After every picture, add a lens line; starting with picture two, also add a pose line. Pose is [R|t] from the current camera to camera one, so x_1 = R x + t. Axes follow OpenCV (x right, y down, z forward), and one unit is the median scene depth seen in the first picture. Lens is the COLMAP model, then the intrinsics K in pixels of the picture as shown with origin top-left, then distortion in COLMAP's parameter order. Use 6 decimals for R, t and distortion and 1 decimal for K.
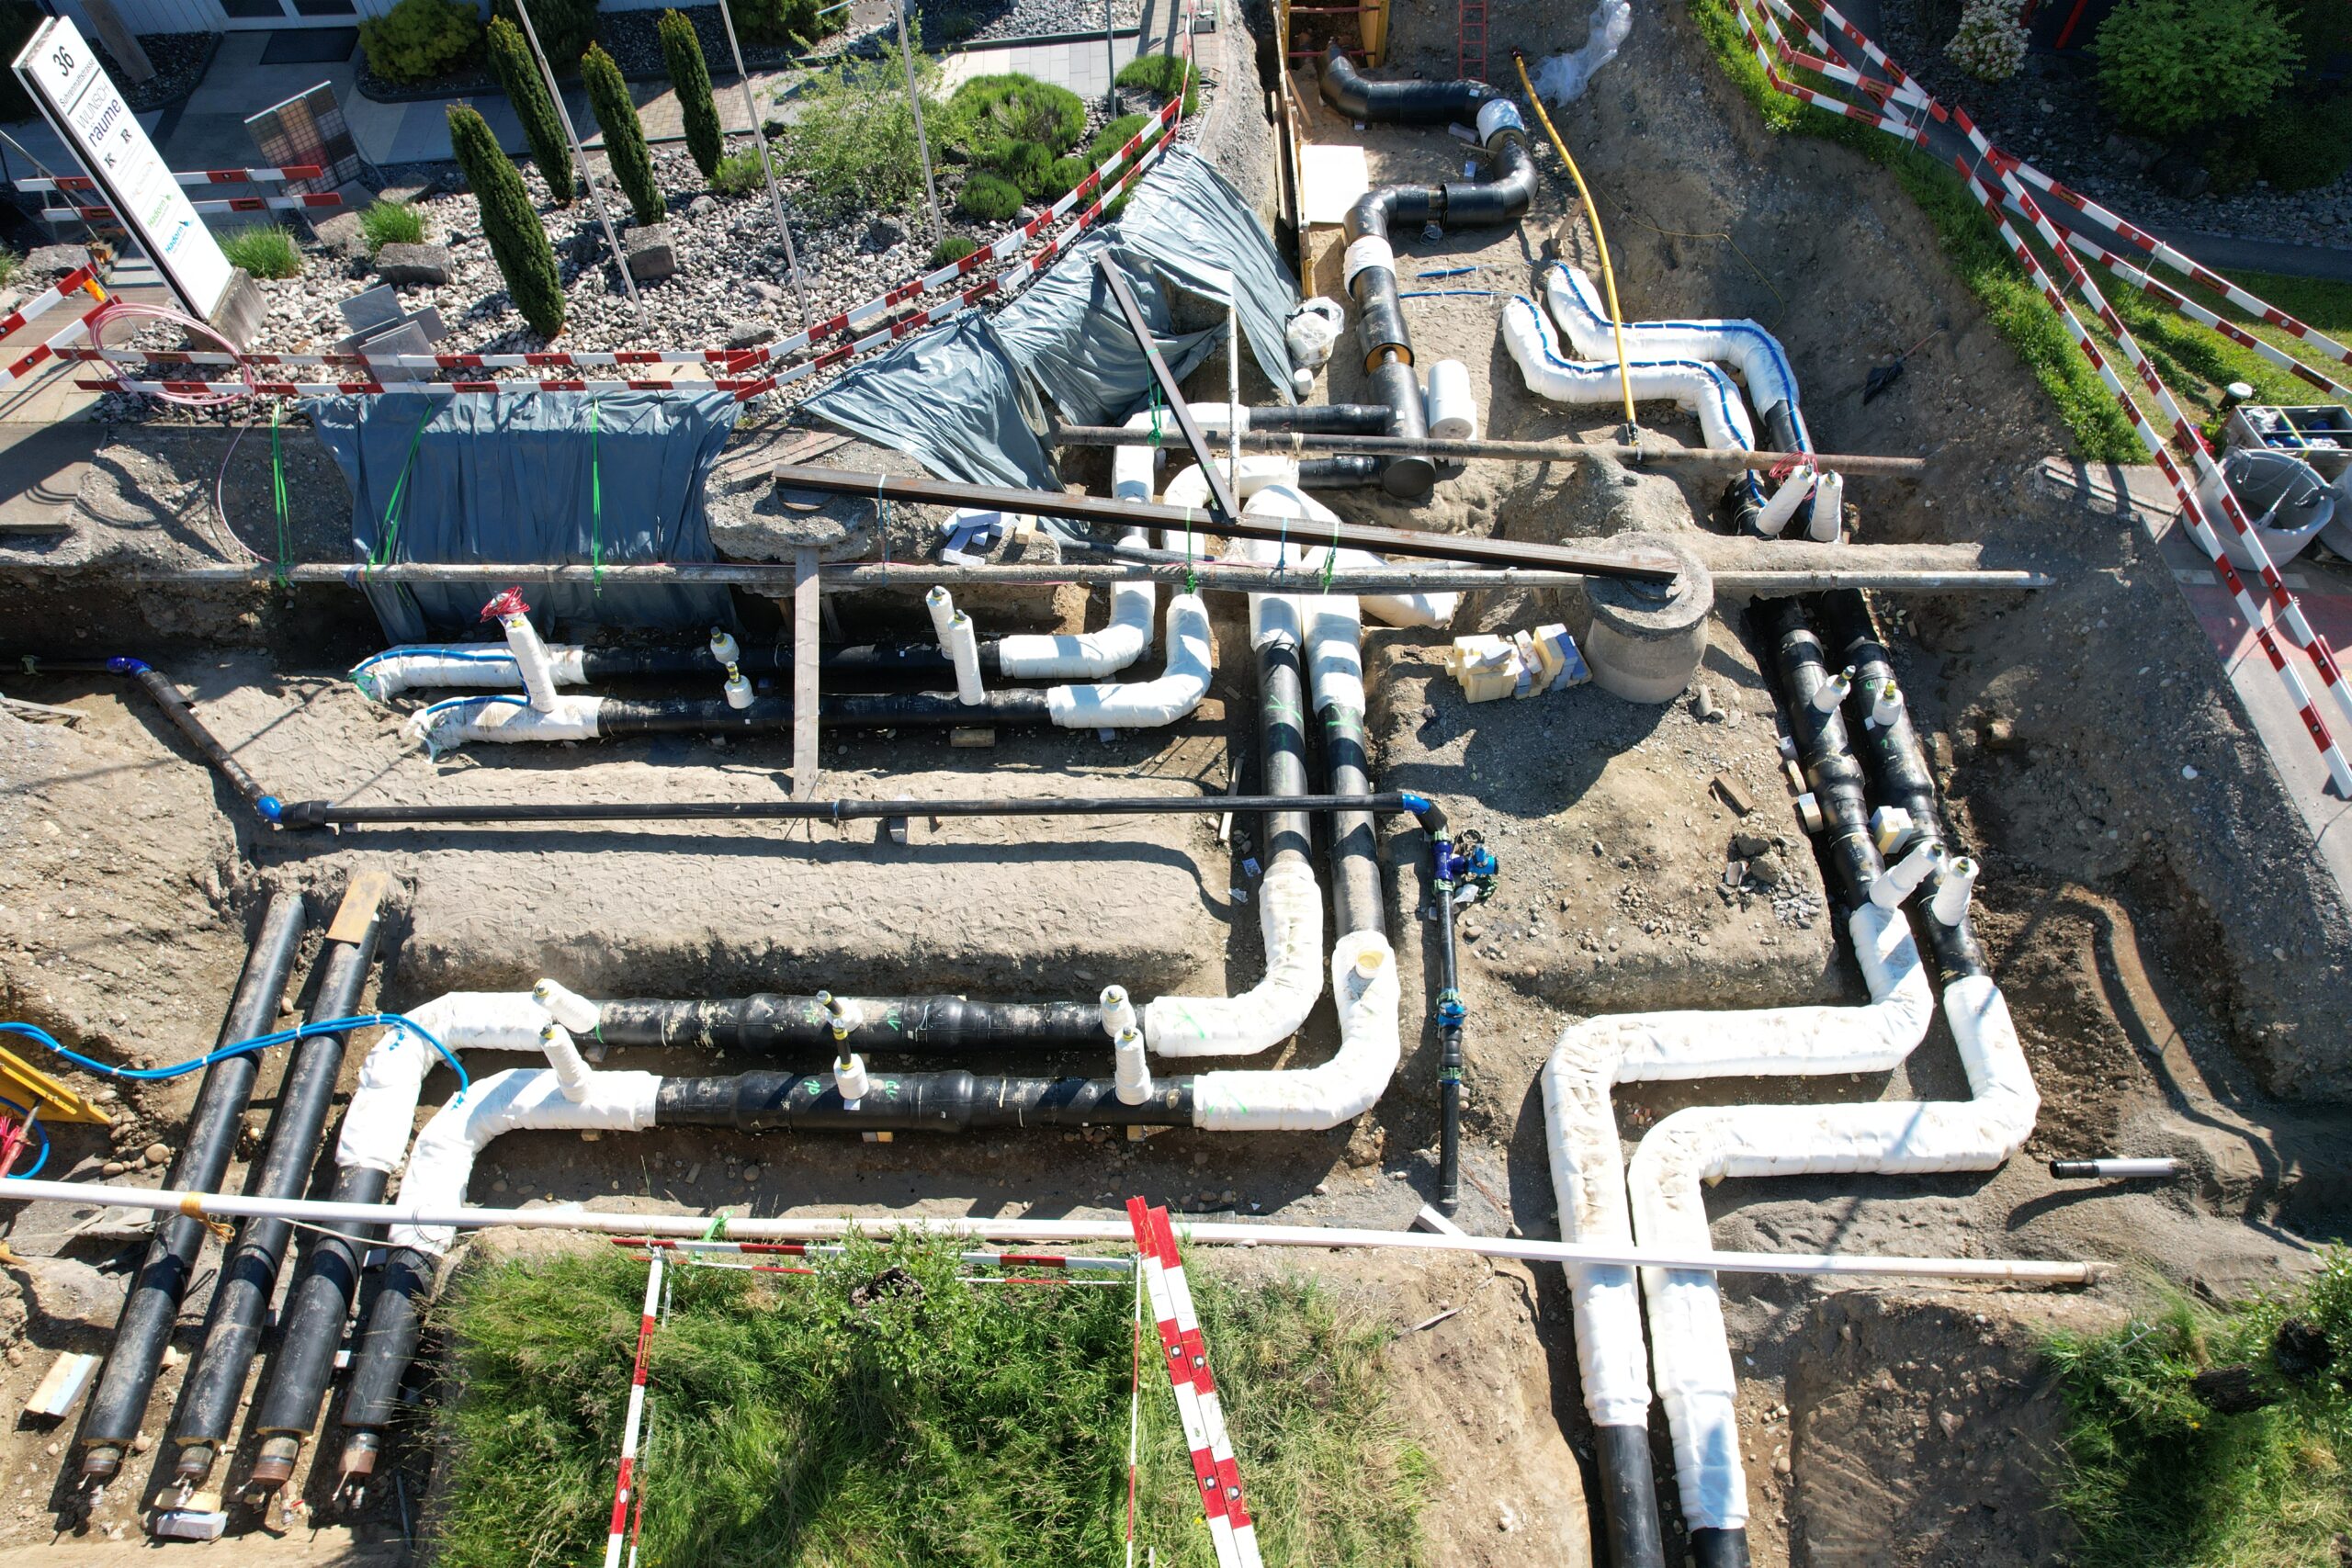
lens RADIAL K [[1511.2, 0, 1176.0], [0, 1511.2, 784.0], [0, 0, 1]] dist [-0.009242, -0.001014]
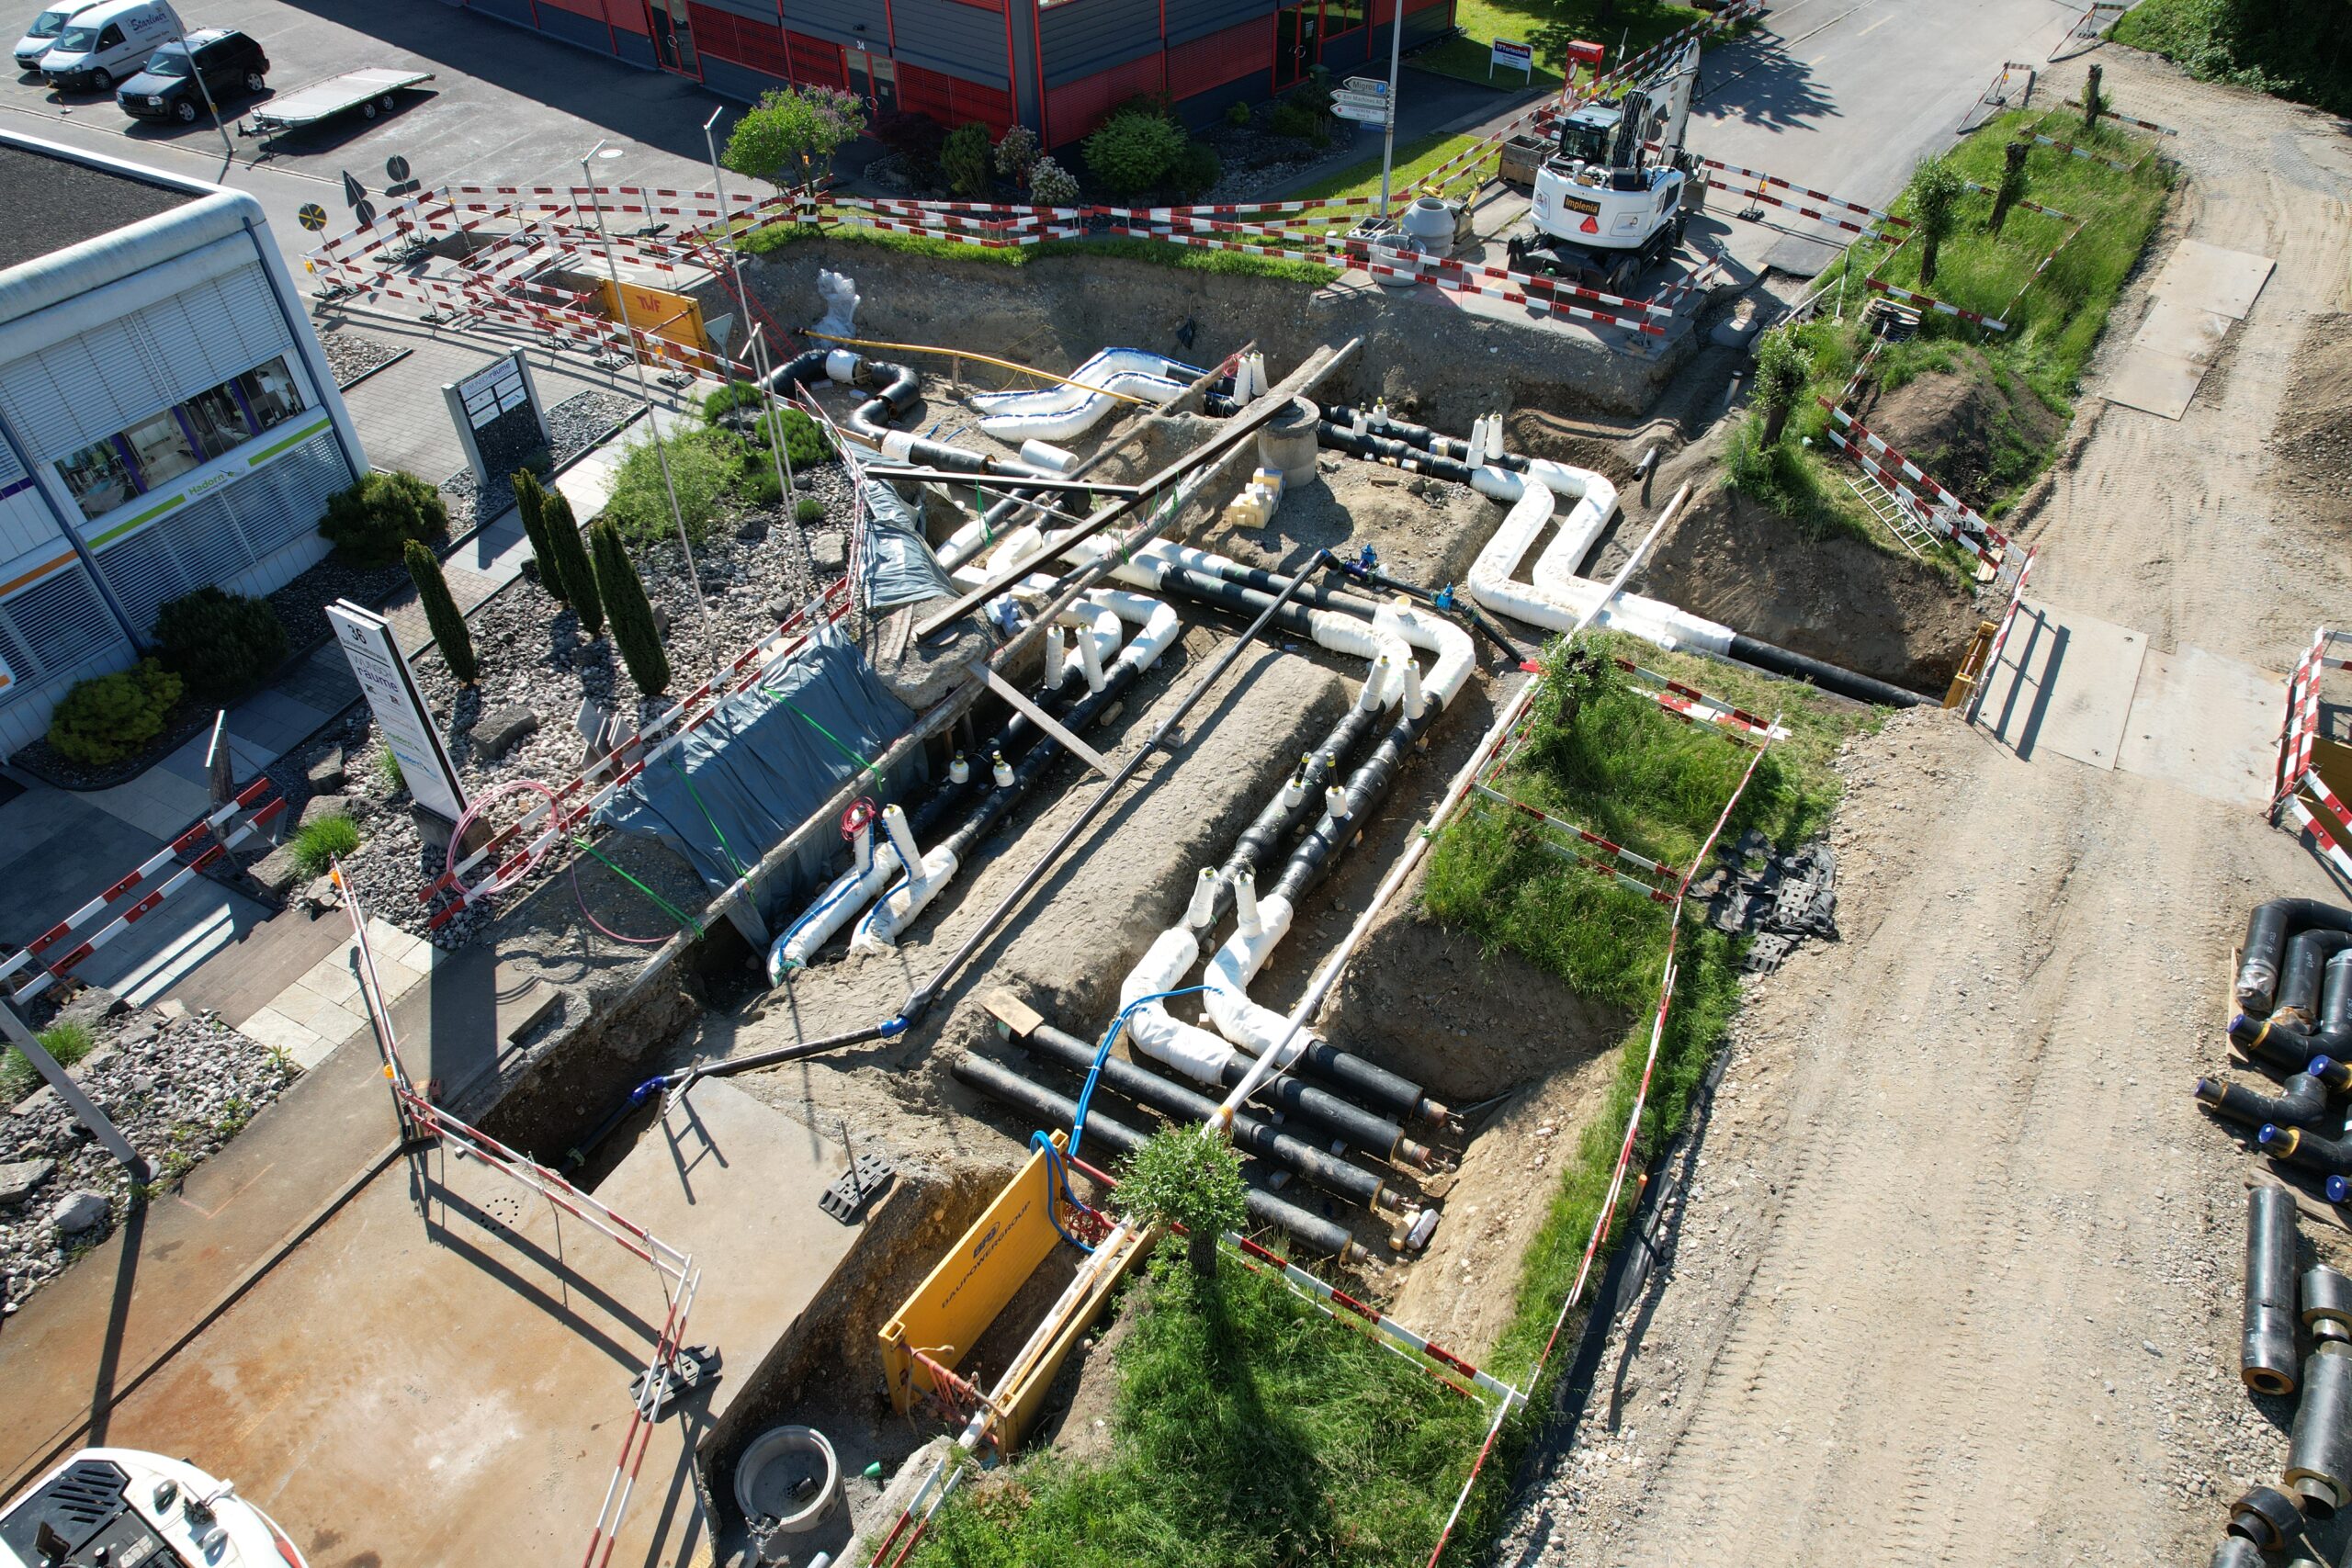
lens RADIAL K [[1505.7, 0, 1176.0], [0, 1505.7, 784.0], [0, 0, 1]] dist [0.003487, 0.000169]
pose [[0.509518, -0.576842, 0.638470, -1.116206], [0.720955, 0.691235, 0.049171, -0.011028], [-0.469697, 0.435255, 0.768074, -0.097928]]
